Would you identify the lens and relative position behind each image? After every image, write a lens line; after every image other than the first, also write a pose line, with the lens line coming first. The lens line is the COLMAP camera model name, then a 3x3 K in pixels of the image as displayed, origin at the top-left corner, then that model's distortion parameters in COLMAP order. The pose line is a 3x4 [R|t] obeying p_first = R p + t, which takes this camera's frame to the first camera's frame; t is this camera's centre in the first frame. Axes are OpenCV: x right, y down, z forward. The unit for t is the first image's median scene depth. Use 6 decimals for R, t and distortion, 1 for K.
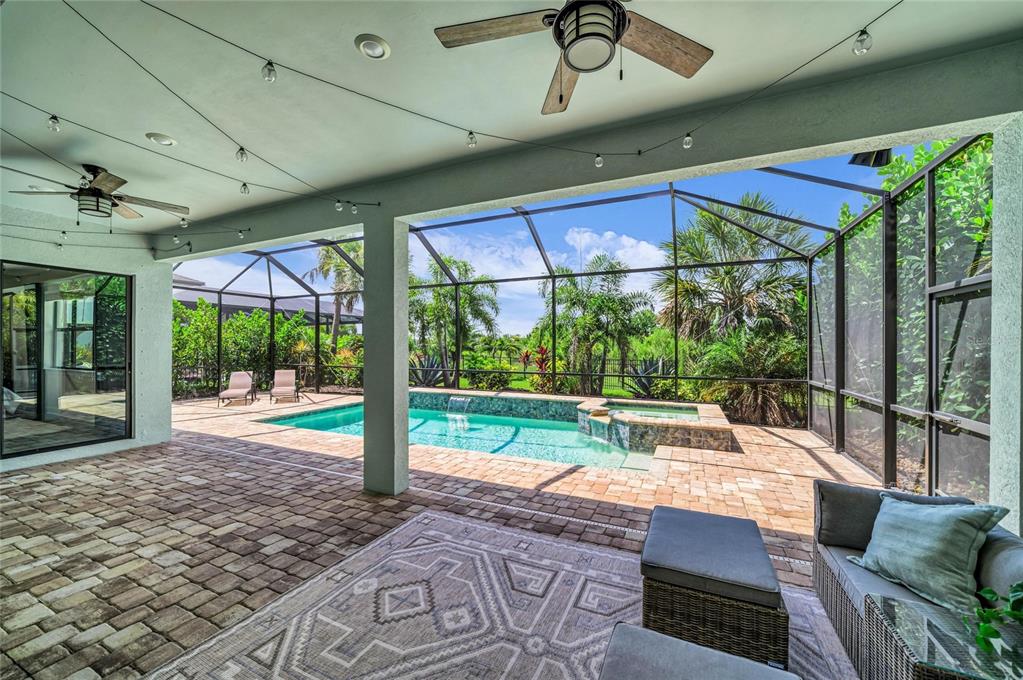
lens RADIAL K [[366.7, 0, 511.5], [0, 366.7, 340.0], [0, 0, 1]] dist [-0.022504, 0.006042]
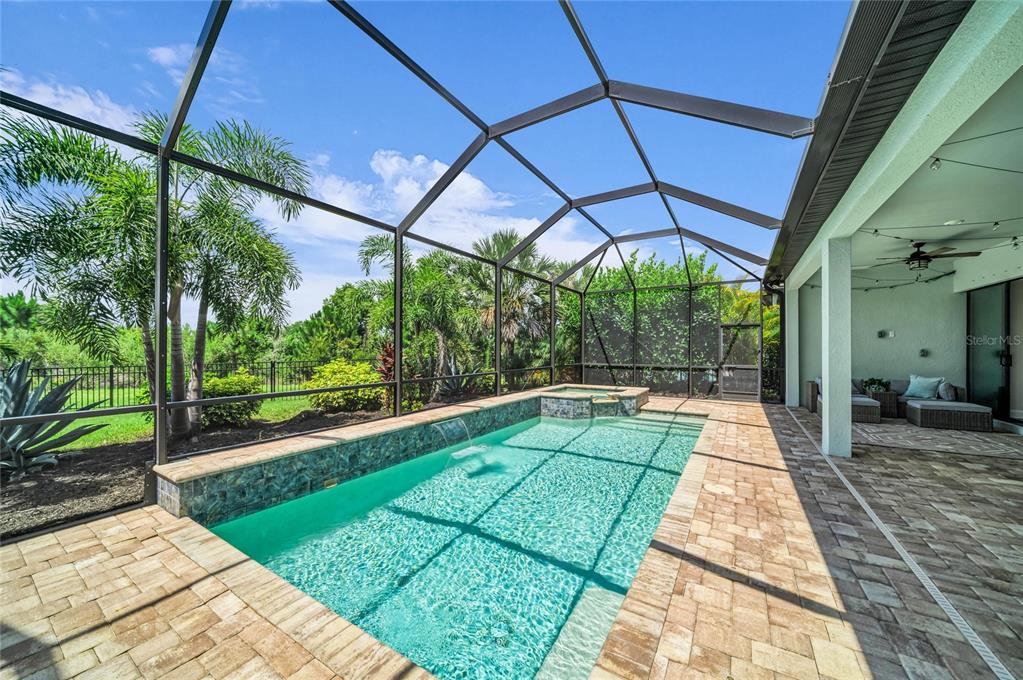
lens RADIAL K [[366.7, 0, 511.5], [0, 366.7, 340.0], [0, 0, 1]] dist [-0.022504, 0.006042]
pose [[0.156047, 0.016147, 0.987618, -0.784056], [-0.016010, 0.999776, -0.013816, 0.026705], [-0.987620, -0.013656, 0.156271, 0.860191]]
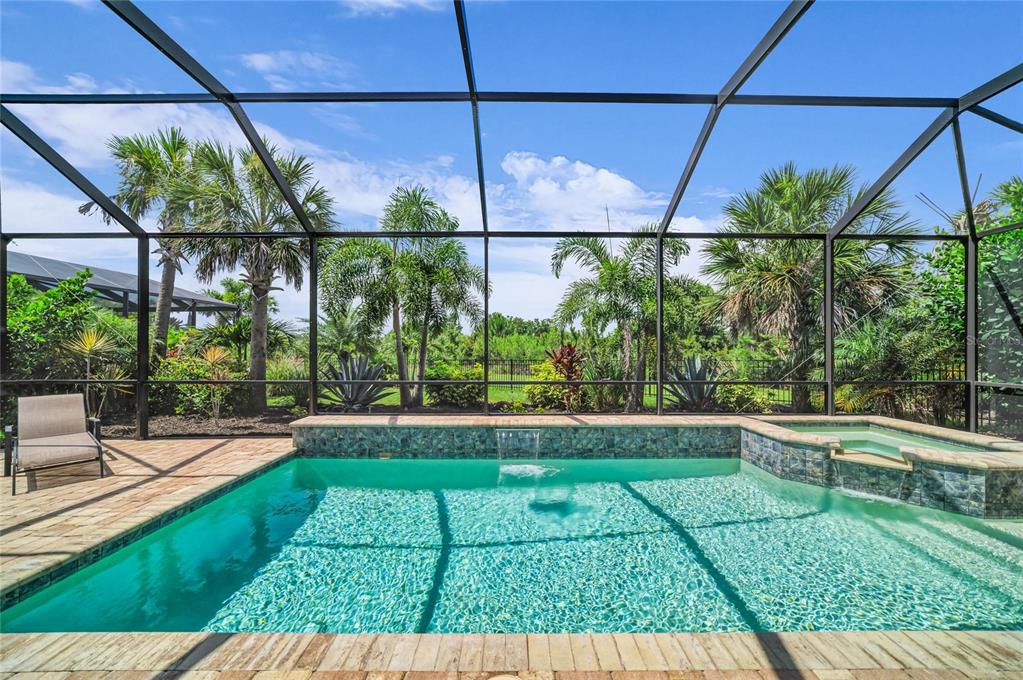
lens RADIAL K [[366.7, 0, 511.5], [0, 366.7, 340.0], [0, 0, 1]] dist [-0.022504, 0.006042]
pose [[0.919260, 0.004129, 0.393629, -0.391181], [-0.004108, 0.999991, -0.000897, 0.020336], [-0.393629, -0.000793, 0.919269, 0.531038]]
